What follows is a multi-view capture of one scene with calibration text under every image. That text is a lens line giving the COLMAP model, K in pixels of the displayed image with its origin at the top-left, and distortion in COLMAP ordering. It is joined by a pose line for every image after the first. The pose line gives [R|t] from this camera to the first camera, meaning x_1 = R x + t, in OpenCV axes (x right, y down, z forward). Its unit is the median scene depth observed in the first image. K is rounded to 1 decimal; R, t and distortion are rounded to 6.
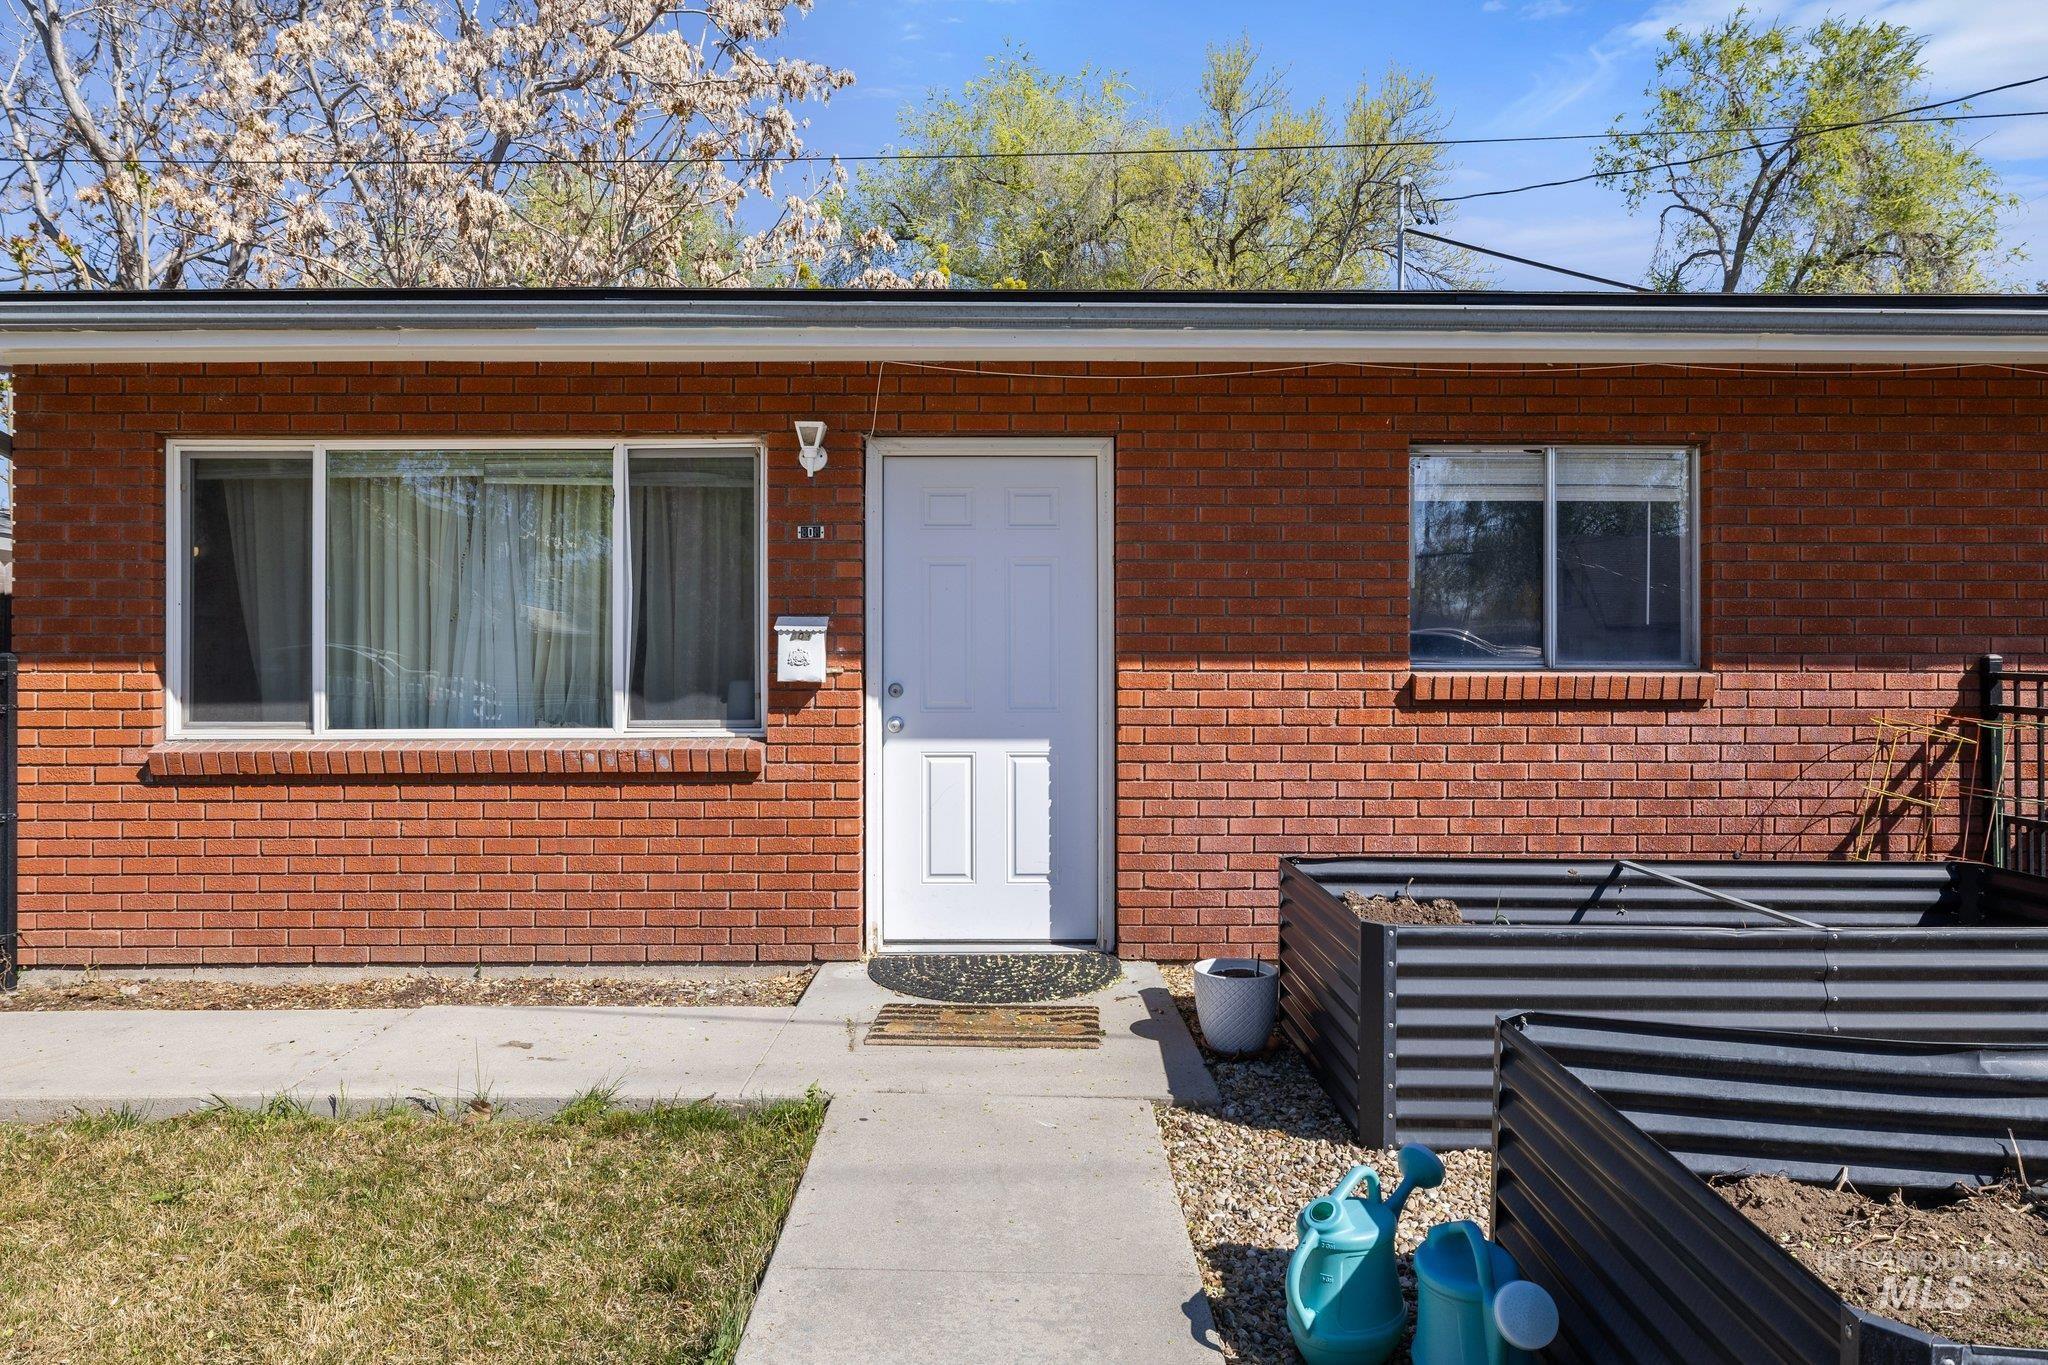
lens RADIAL K [[1312.4, 0, 997.7], [0, 1312.4, 656.6], [0, 0, 1]] dist [-0.002823, 0.001337]
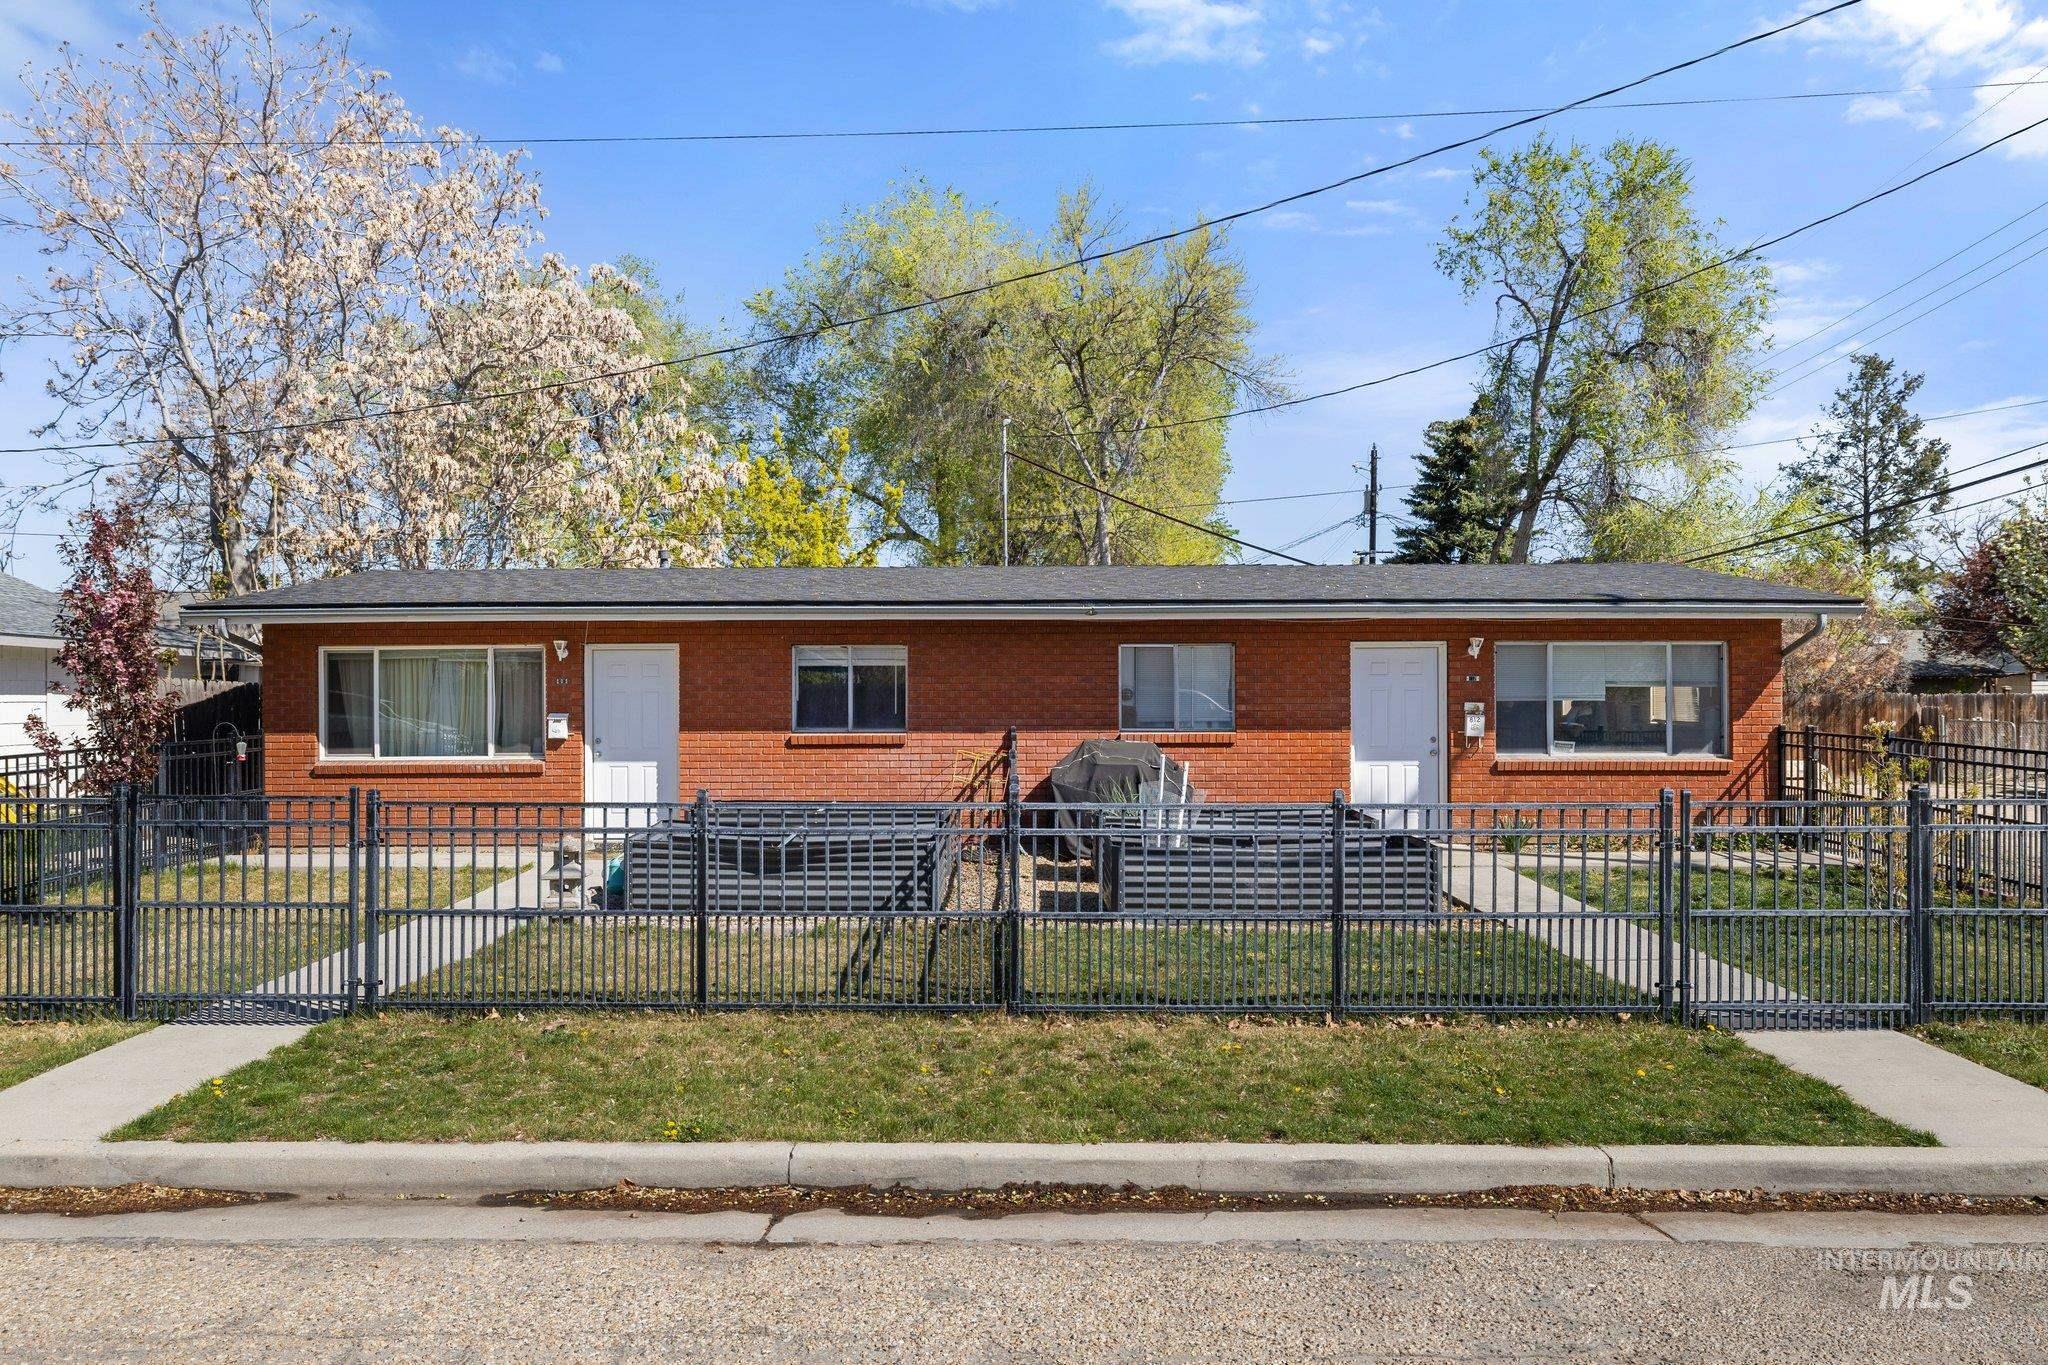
lens RADIAL K [[1448.9, 0, 1003.1], [0, 1448.9, 694.0], [0, 0, 1]] dist [-0.001276, -0.005834]
pose [[0.999730, -0.003651, -0.022948, 0.799865], [0.003850, 0.999955, 0.008656, -0.090408], [0.022916, -0.008742, 0.999699, -1.862350]]
